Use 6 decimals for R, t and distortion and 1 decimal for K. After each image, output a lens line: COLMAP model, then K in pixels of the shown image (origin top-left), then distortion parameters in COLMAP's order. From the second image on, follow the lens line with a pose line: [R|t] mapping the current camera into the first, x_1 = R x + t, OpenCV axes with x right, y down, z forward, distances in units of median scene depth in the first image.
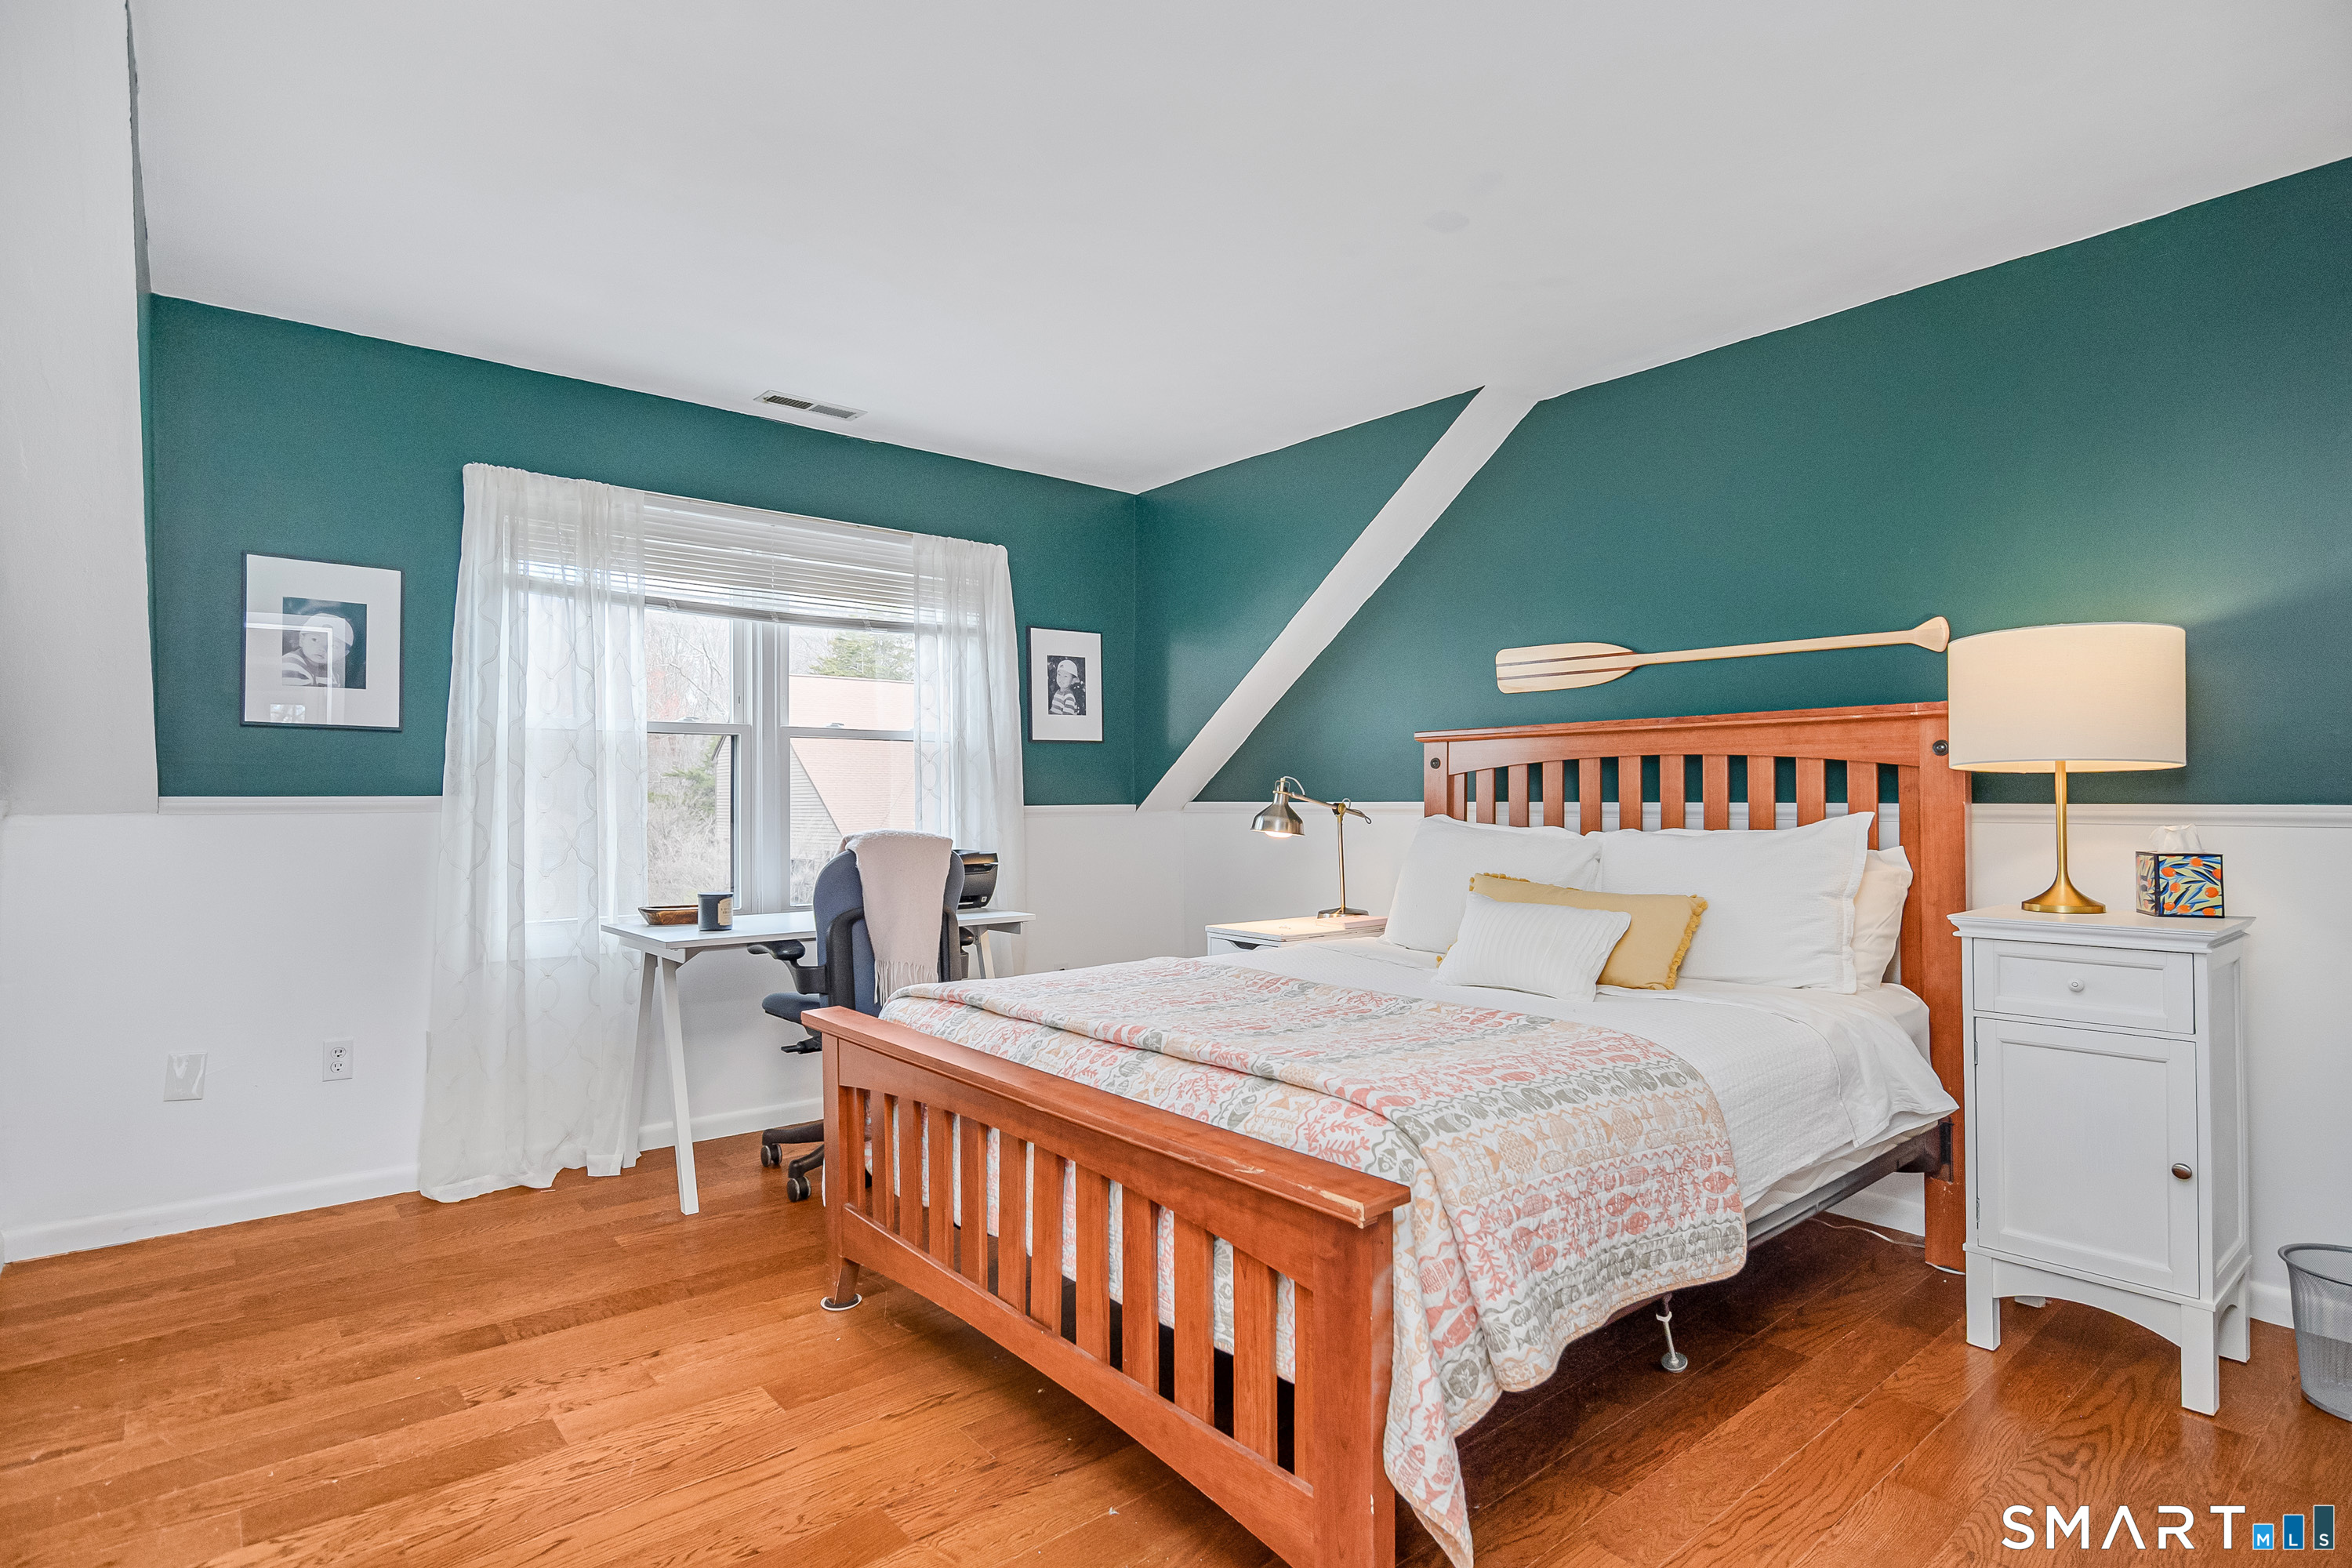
lens RADIAL K [[1189.1, 0, 1183.1], [0, 1189.1, 790.2], [0, 0, 1]] dist [-0.001633, 0.001266]
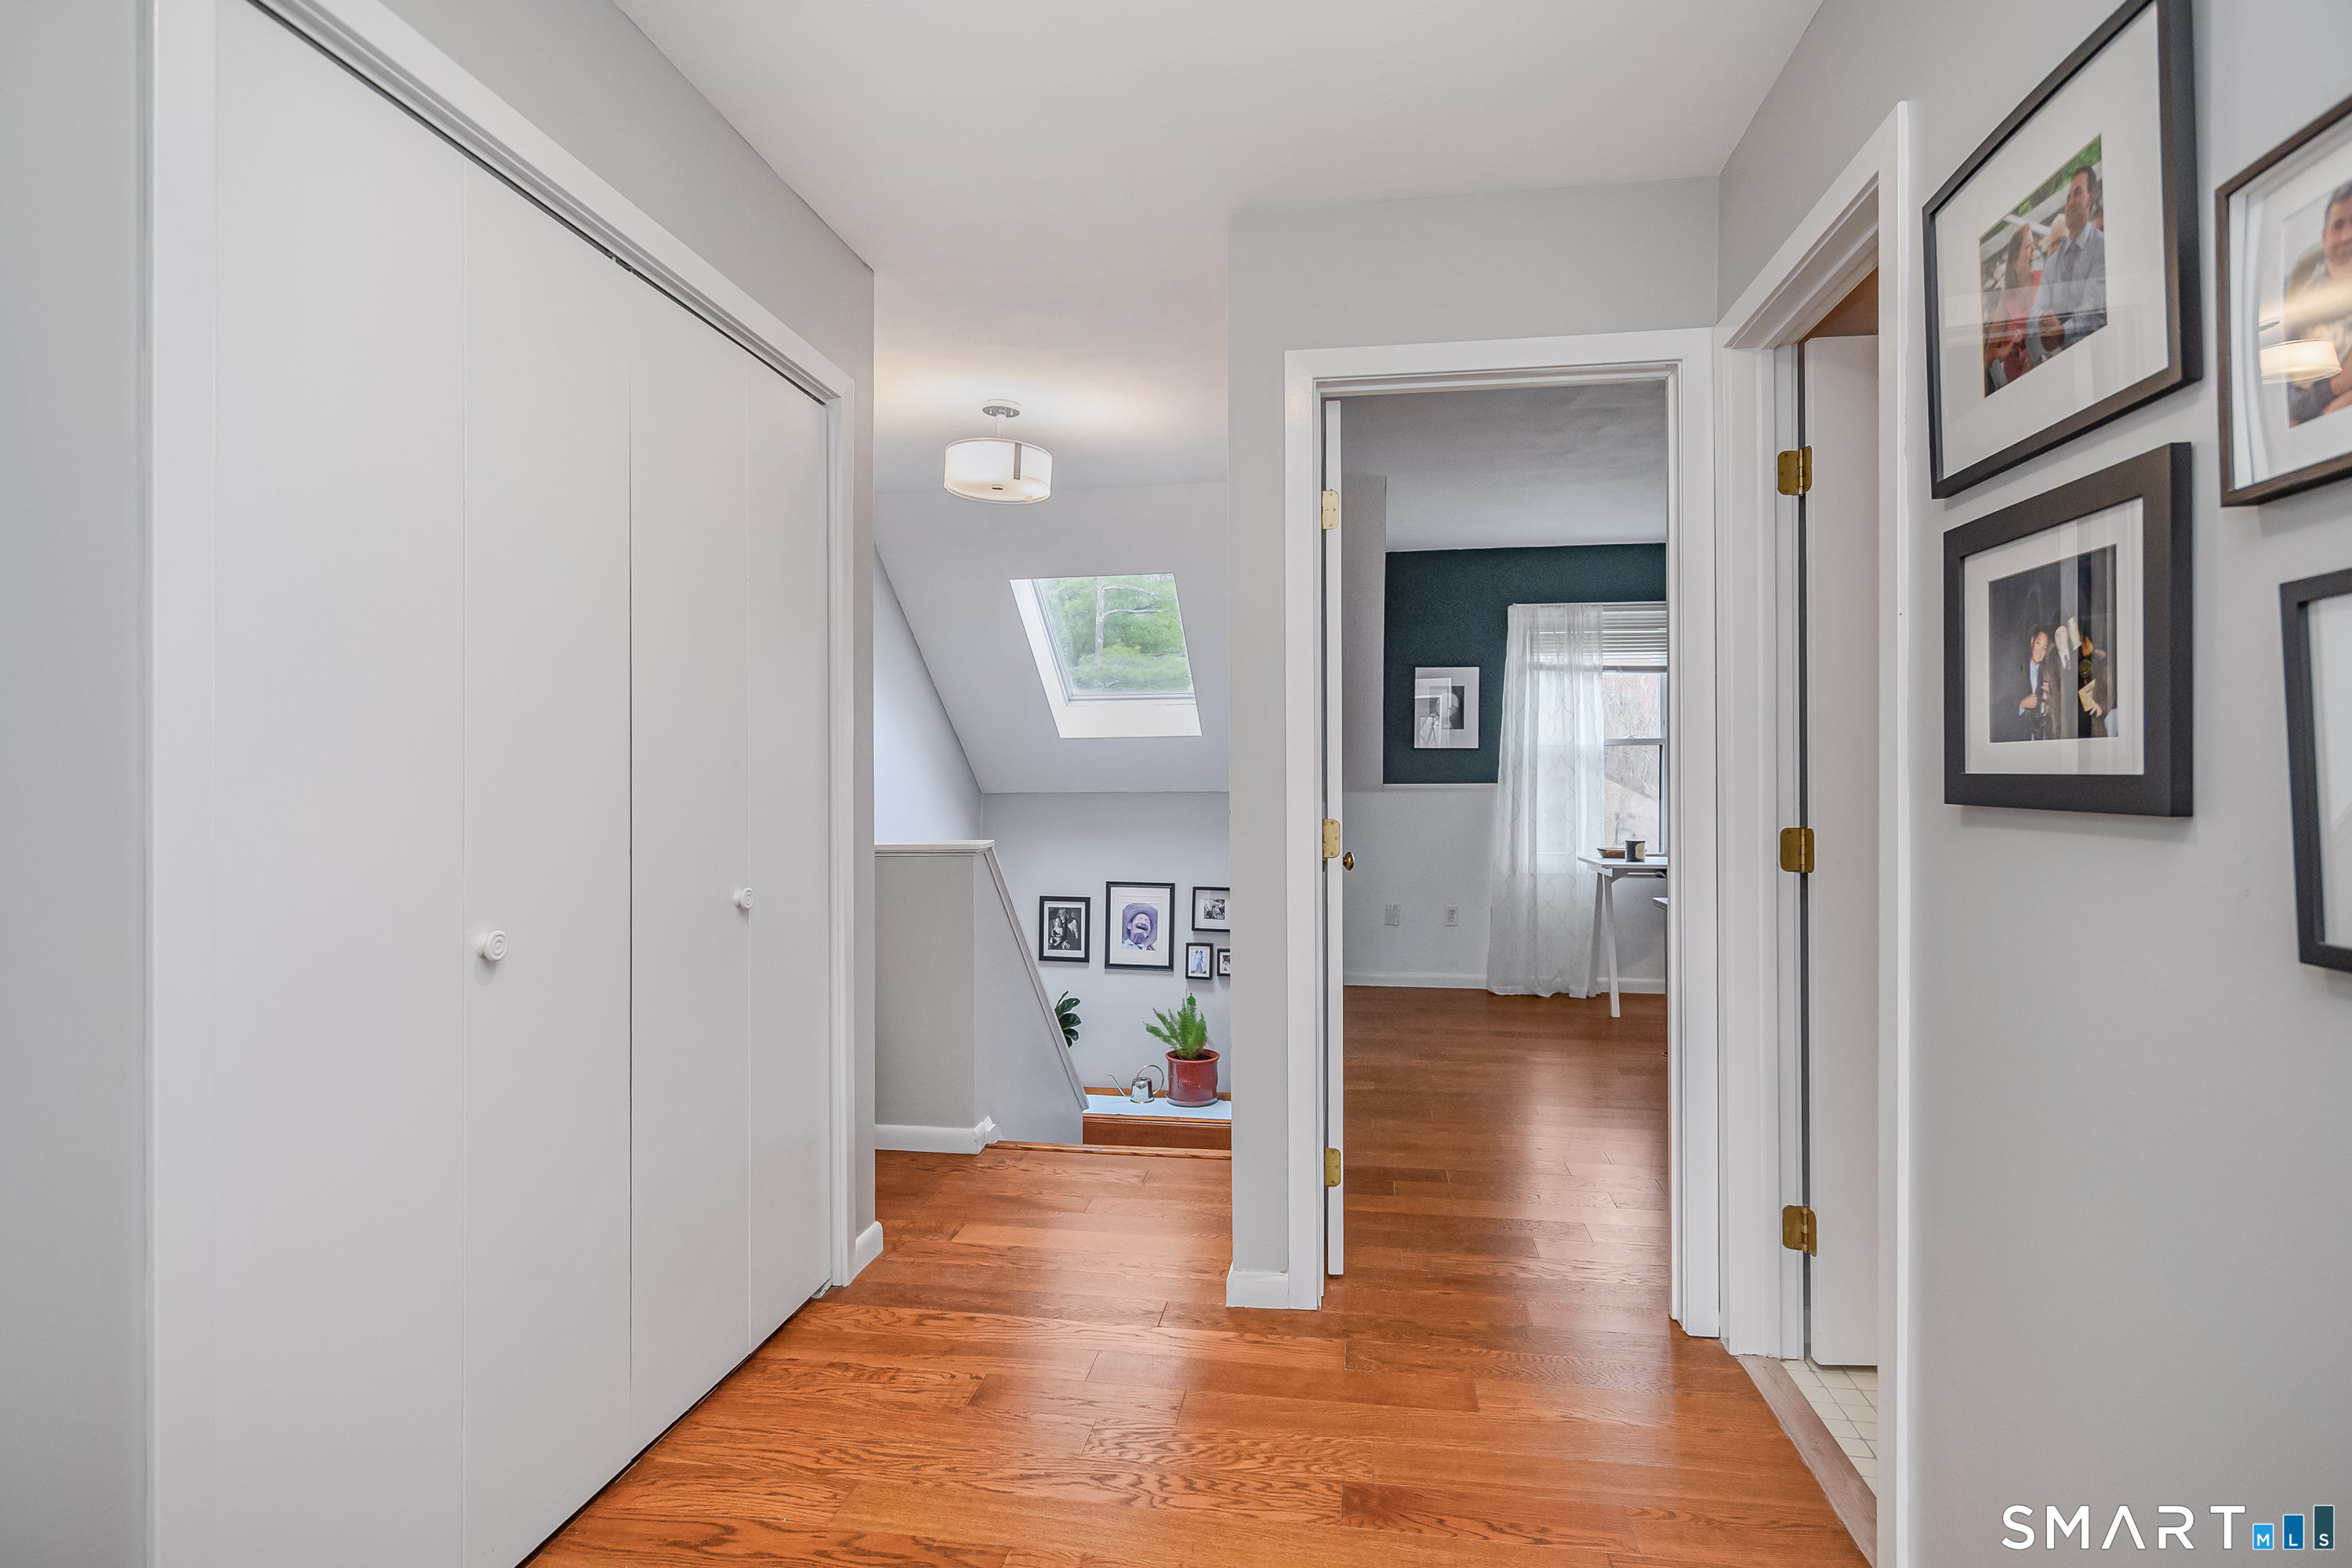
lens RADIAL K [[1189.1, 0, 1178.3], [0, 1189.1, 777.6], [0, 0, 1]] dist [-0.001633, 0.001266]
pose [[0.659870, 0.003374, -0.751372, 0.458546], [0.001014, 0.999985, 0.005381, -0.014313], [0.751379, -0.004313, 0.659857, -0.625754]]
